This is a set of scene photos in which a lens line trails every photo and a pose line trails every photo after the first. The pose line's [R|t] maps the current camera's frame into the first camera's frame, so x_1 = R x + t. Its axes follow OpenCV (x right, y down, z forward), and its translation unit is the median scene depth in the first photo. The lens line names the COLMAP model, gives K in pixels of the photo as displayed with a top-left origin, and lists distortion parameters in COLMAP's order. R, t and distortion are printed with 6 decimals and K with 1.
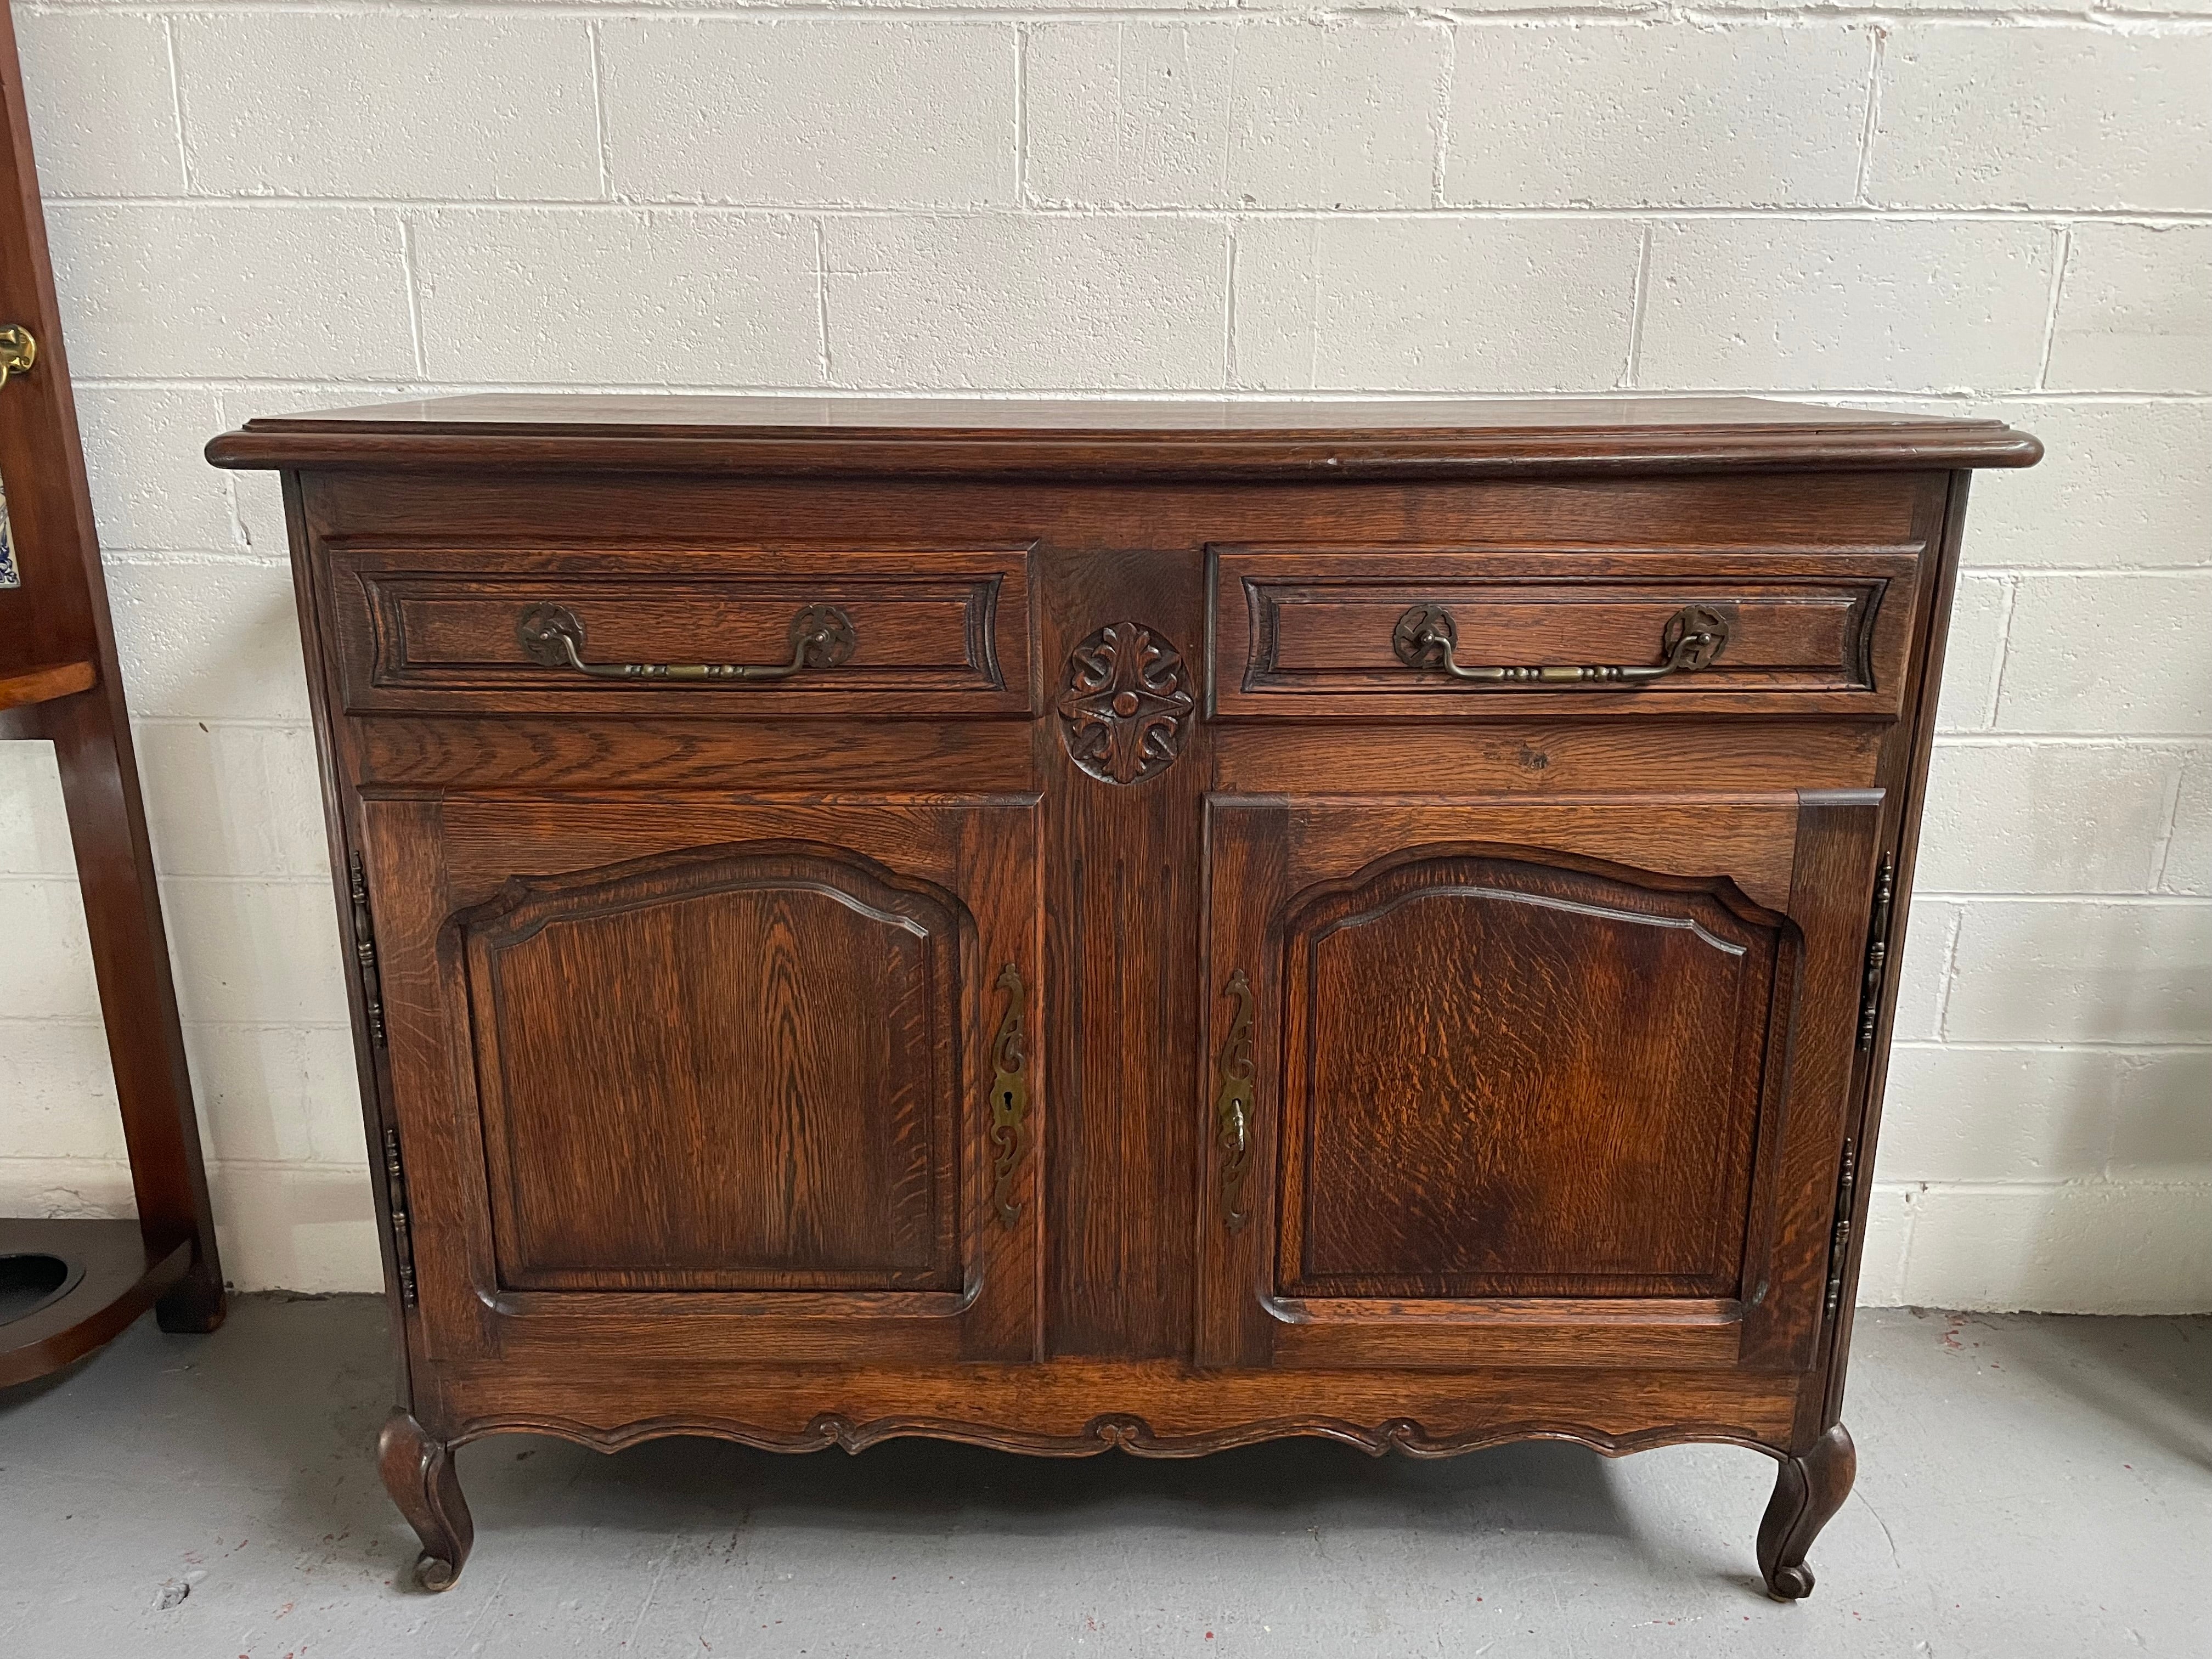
lens RADIAL K [[1683.2, 0, 1090.3], [0, 1683.2, 808.4], [0, 0, 1]] dist [0.087598, -0.112774]
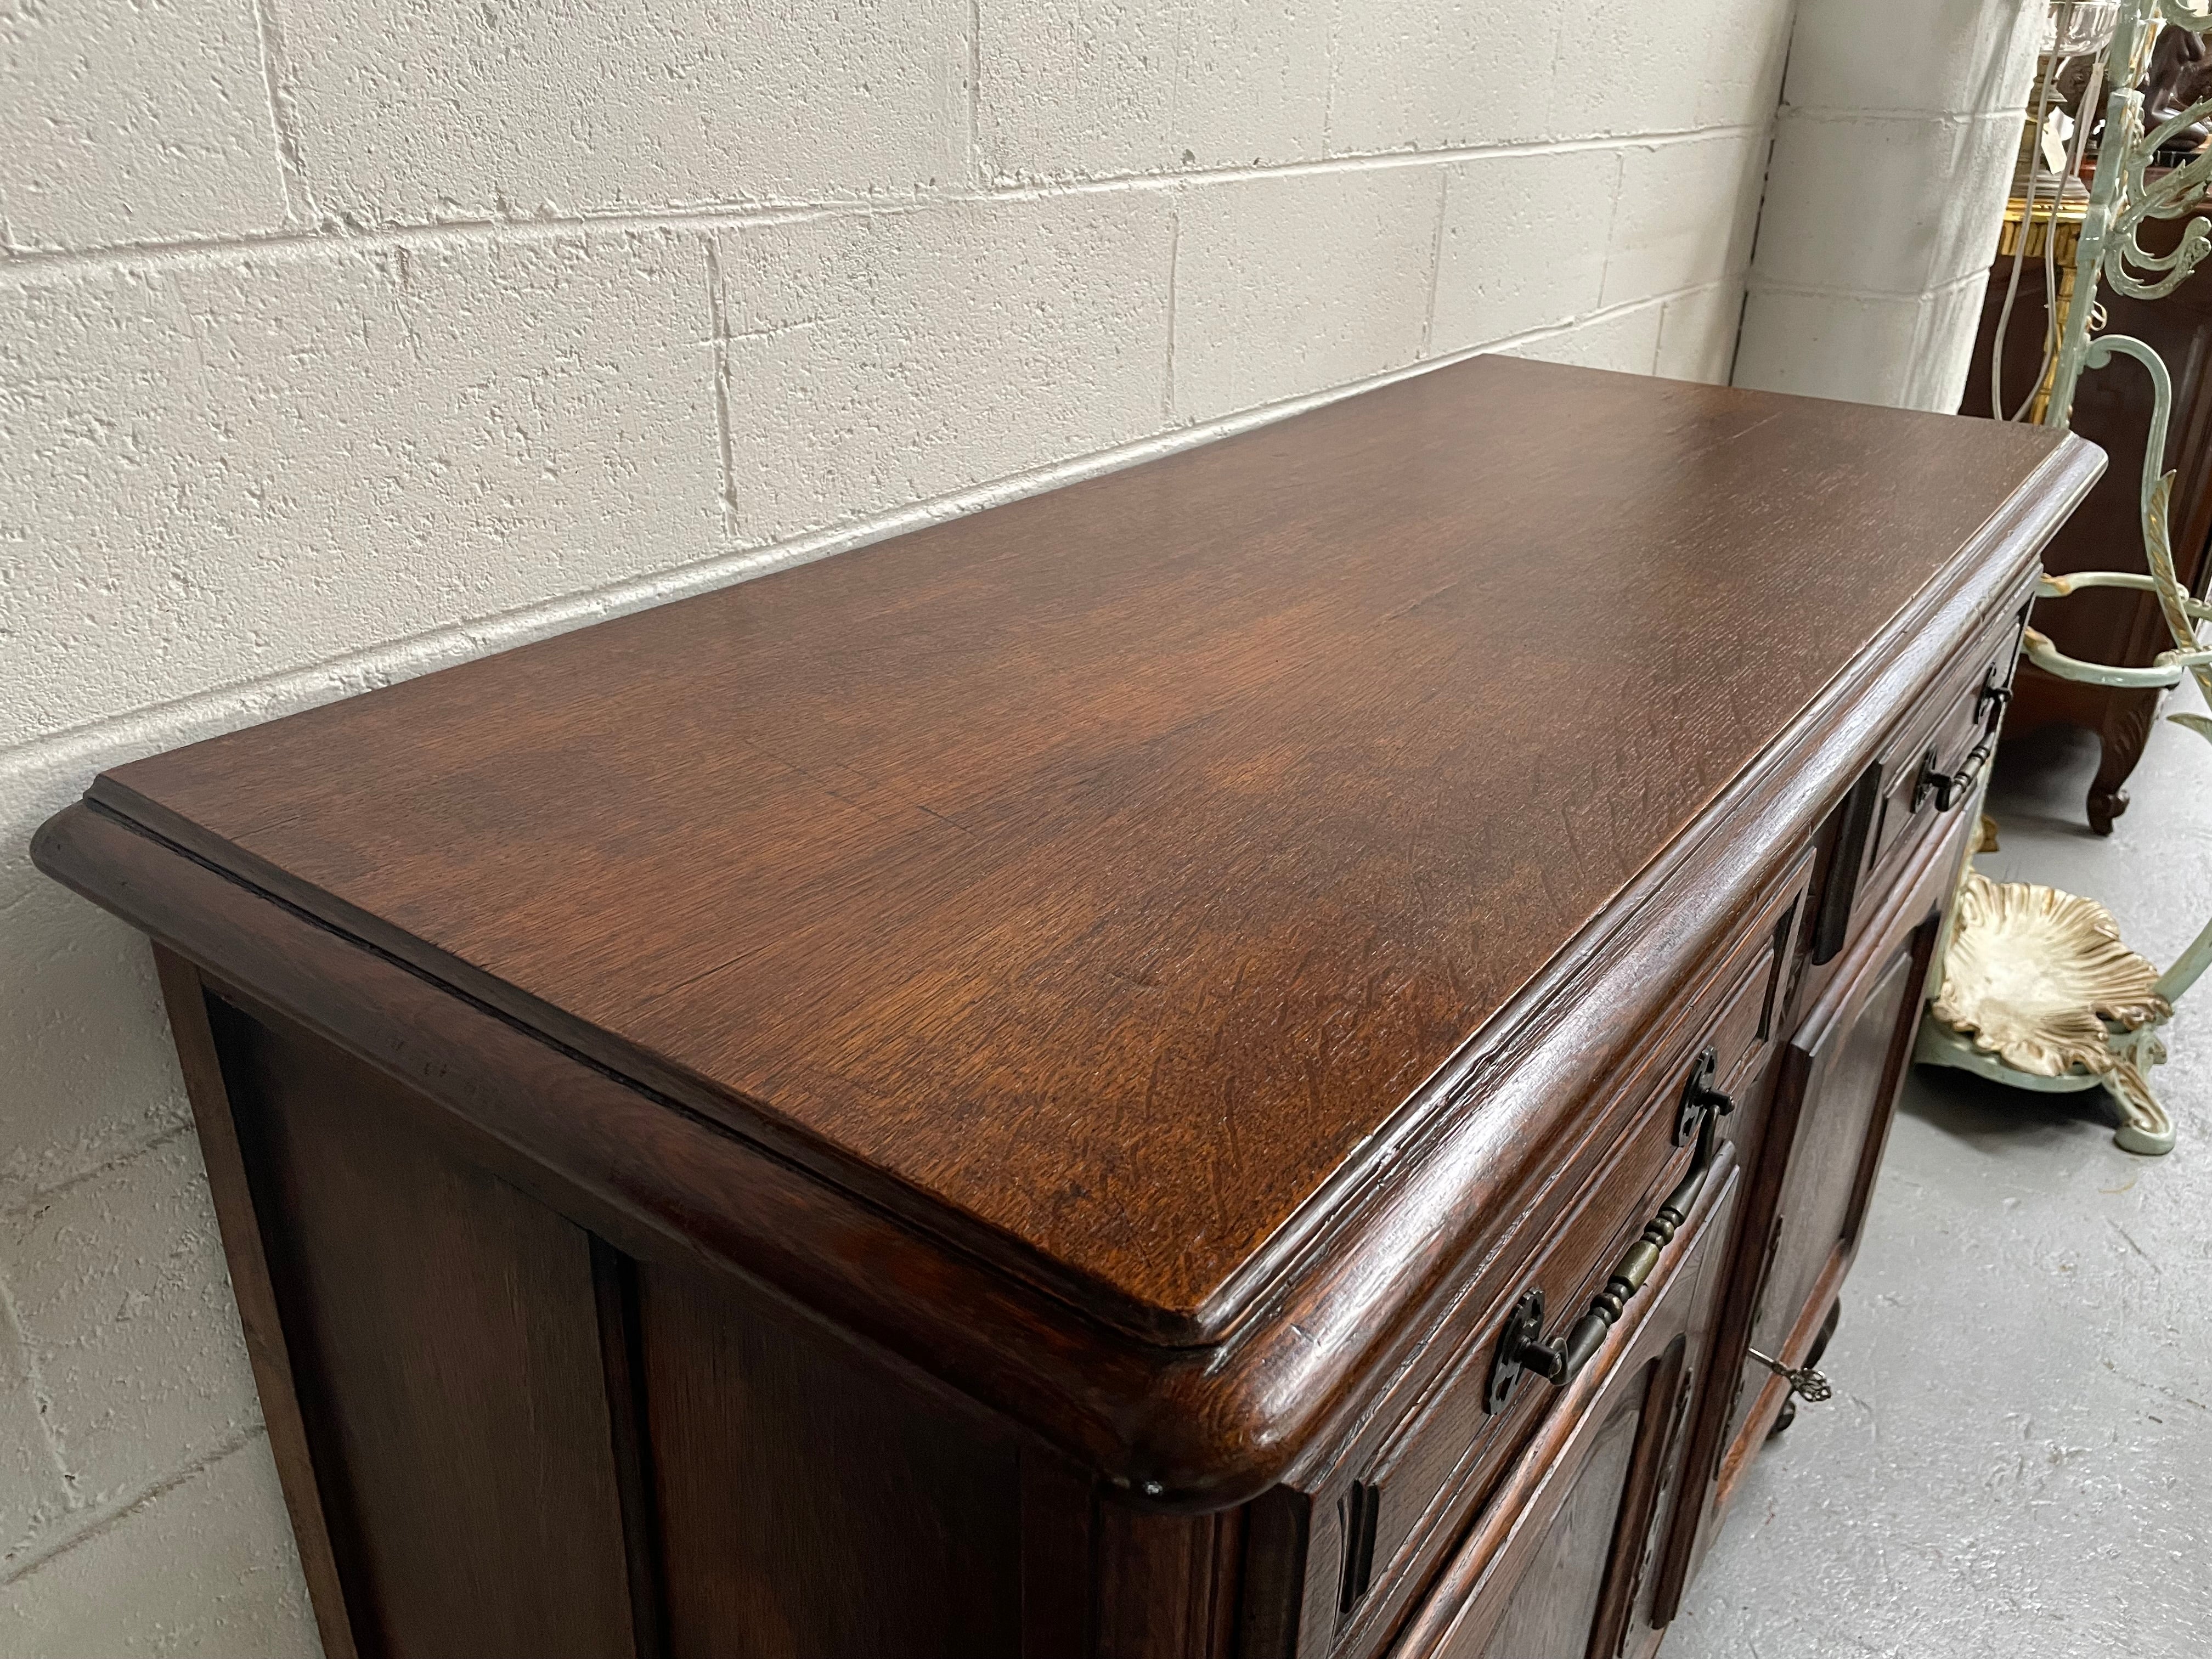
lens RADIAL K [[1682.7, 0, 1106.0], [0, 1682.7, 829.5], [0, 0, 1]] dist [0.094550, -0.130393]
pose [[0.580286, -0.338331, 0.740811, -0.614508], [0.194690, 0.940880, 0.277200, -0.352422], [-0.790800, -0.016626, 0.611849, 0.708262]]
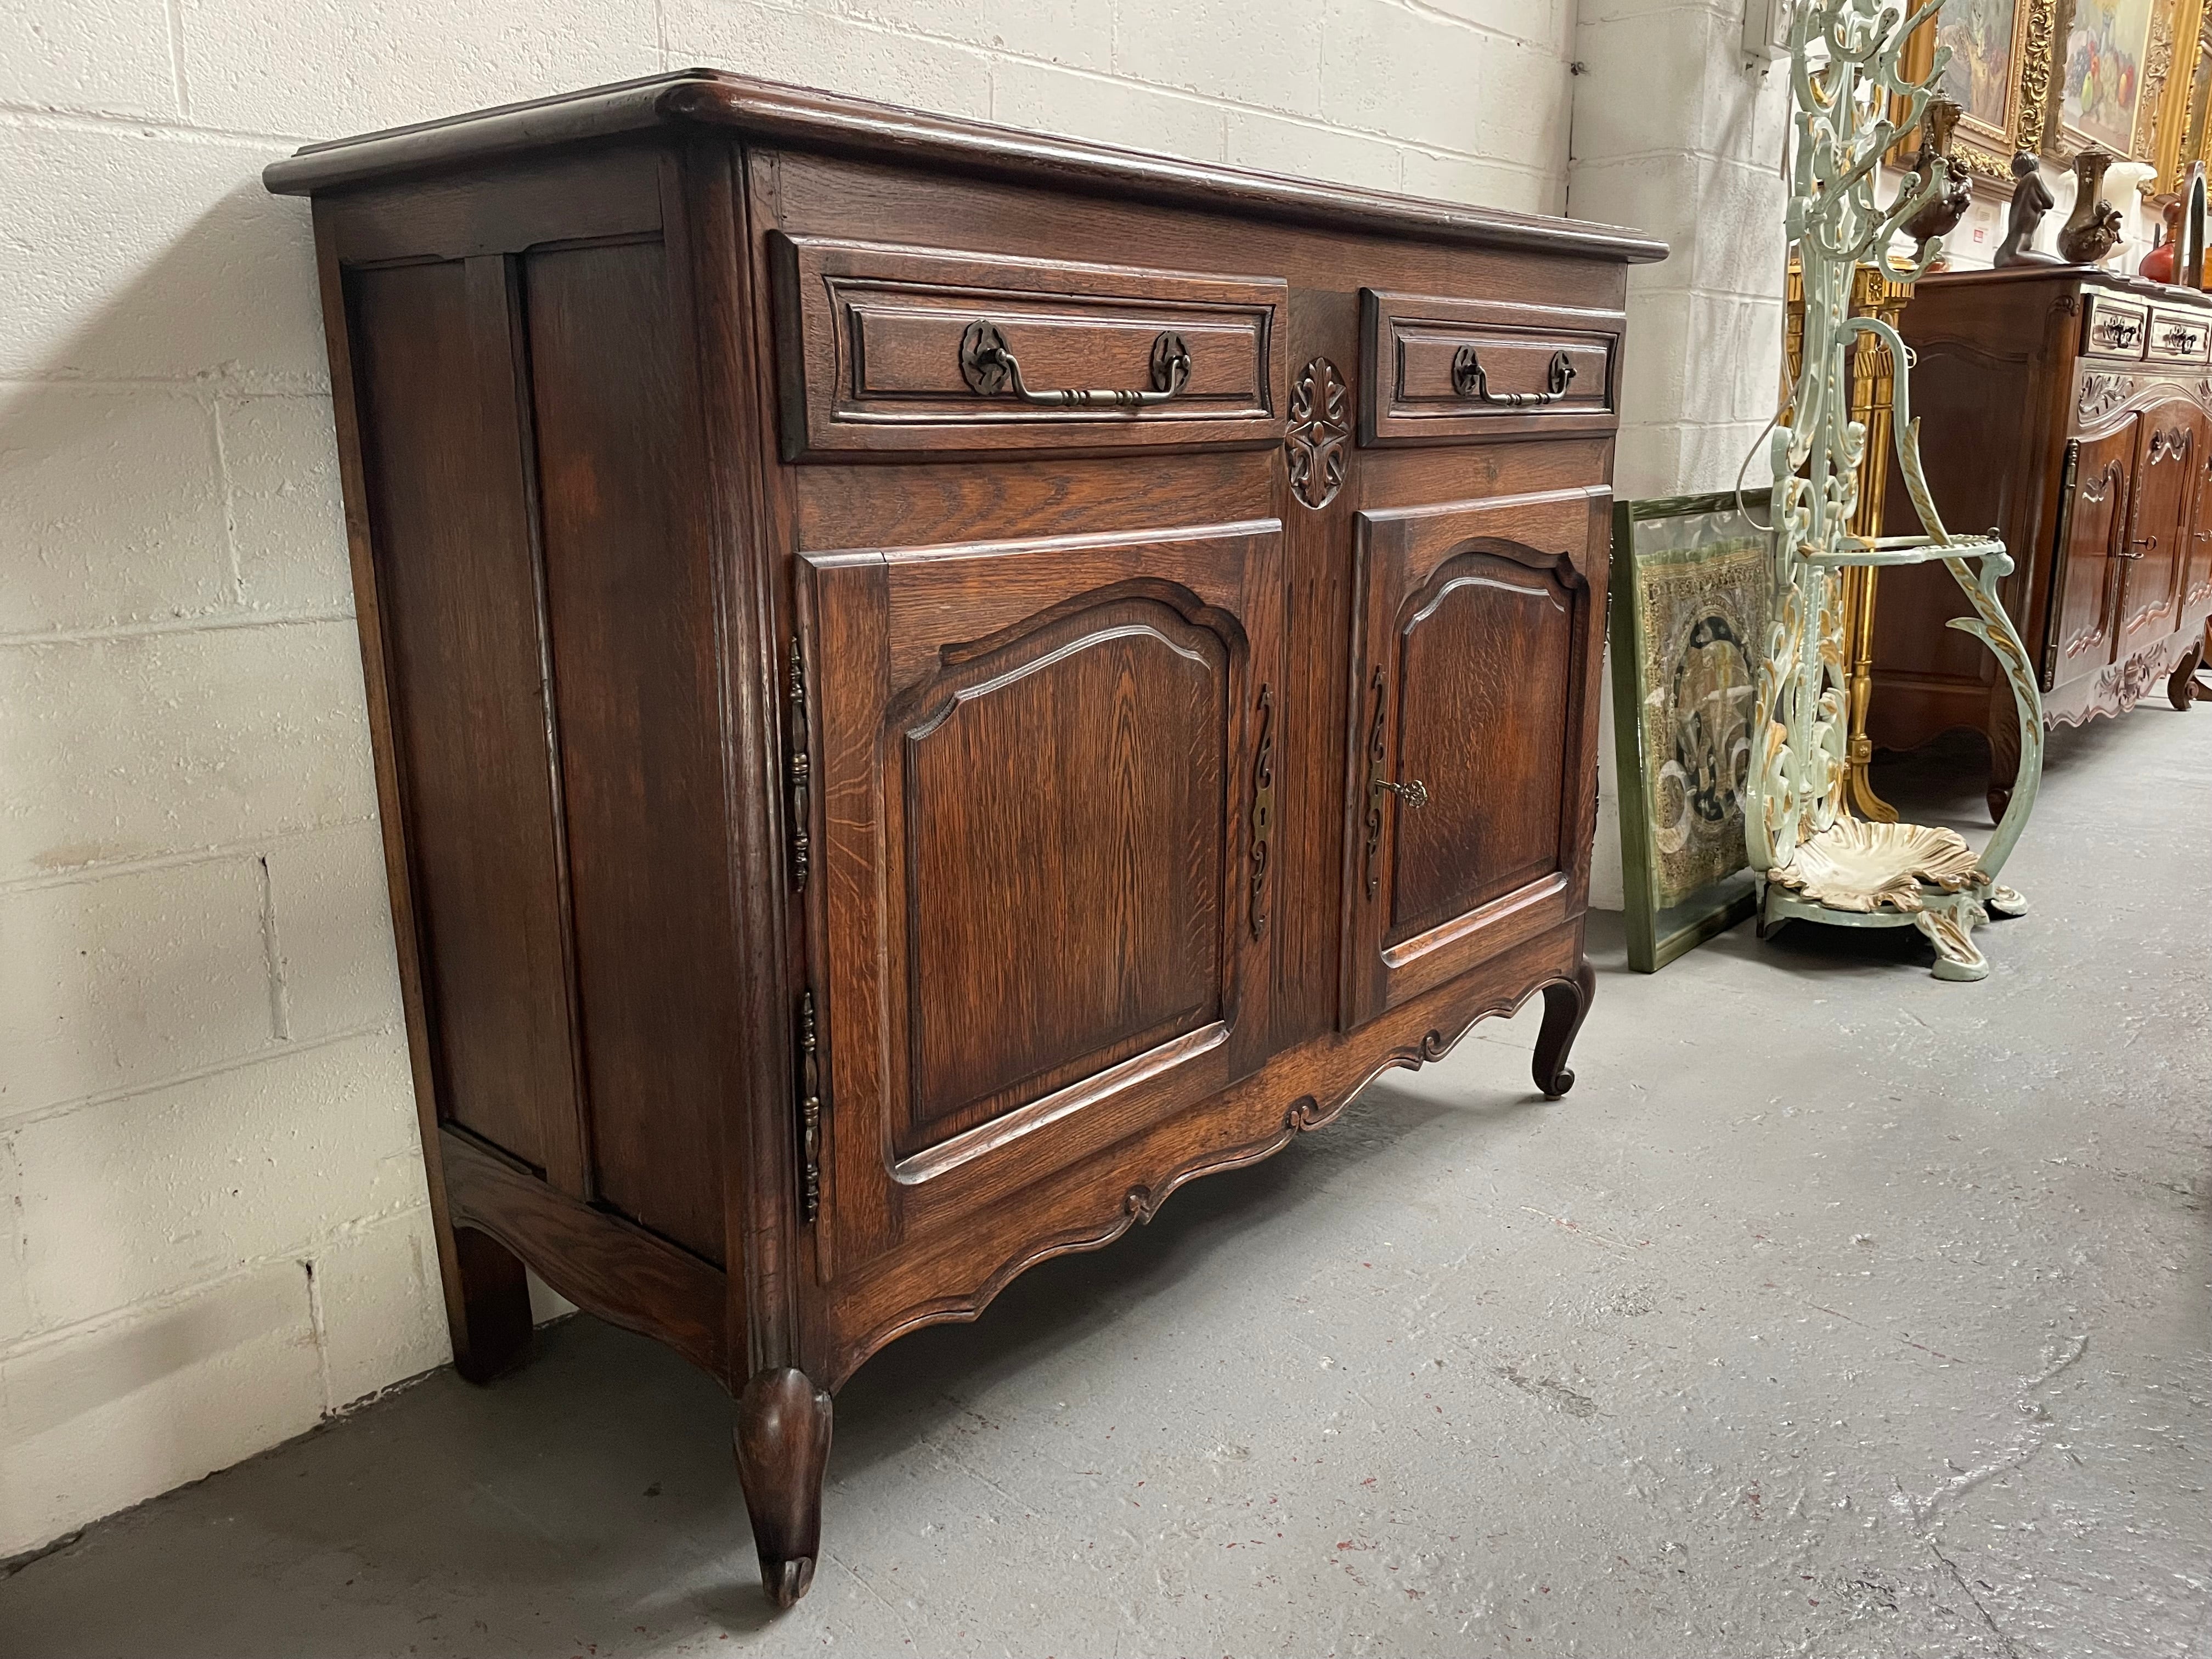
lens RADIAL K [[1676.3, 0, 1117.2], [0, 1676.3, 829.0], [0, 0, 1]] dist [0.089577, -0.103978]
pose [[0.648585, -0.187808, 0.737609, -0.874734], [0.212551, 0.975218, 0.061410, 0.091192], [-0.730863, 0.116950, 0.672430, 0.328764]]
